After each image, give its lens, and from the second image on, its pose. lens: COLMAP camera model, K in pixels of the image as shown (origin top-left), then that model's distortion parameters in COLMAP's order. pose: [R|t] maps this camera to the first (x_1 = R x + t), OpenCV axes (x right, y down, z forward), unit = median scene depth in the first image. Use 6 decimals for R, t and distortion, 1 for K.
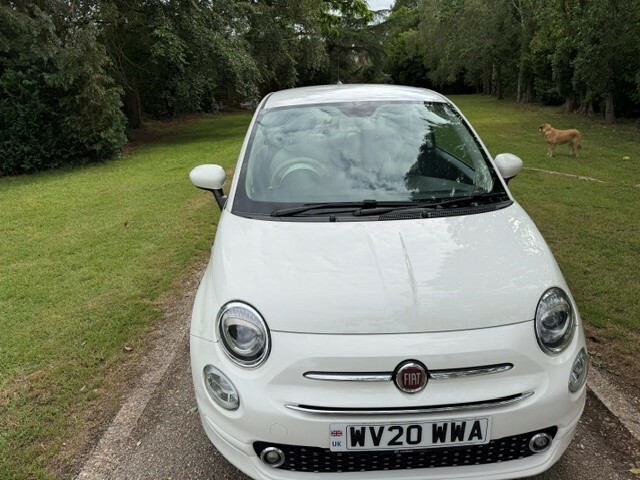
lens RADIAL K [[450.0, 0, 318.3], [0, 450.0, 235.2], [0, 0, 1]] dist [0.031465, -0.047380]
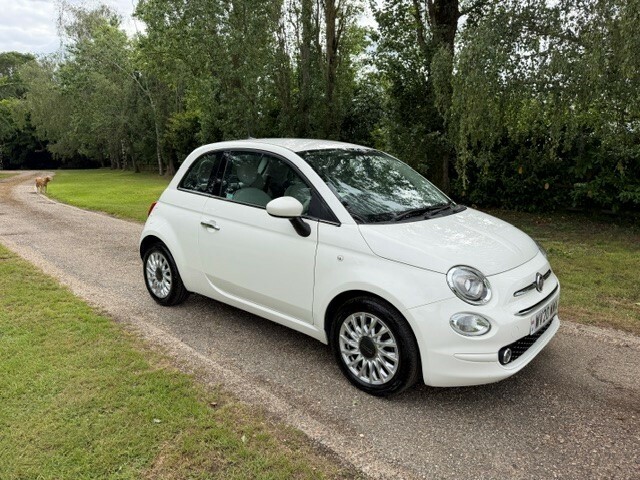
lens RADIAL K [[450.0, 0, 318.3], [0, 450.0, 235.2], [0, 0, 1]] dist [0.031465, -0.047380]
pose [[0.696261, -0.105280, 0.710026, -1.230180], [0.215352, 0.974255, -0.066718, 0.038888], [-0.684722, 0.199359, 0.701008, 0.207316]]
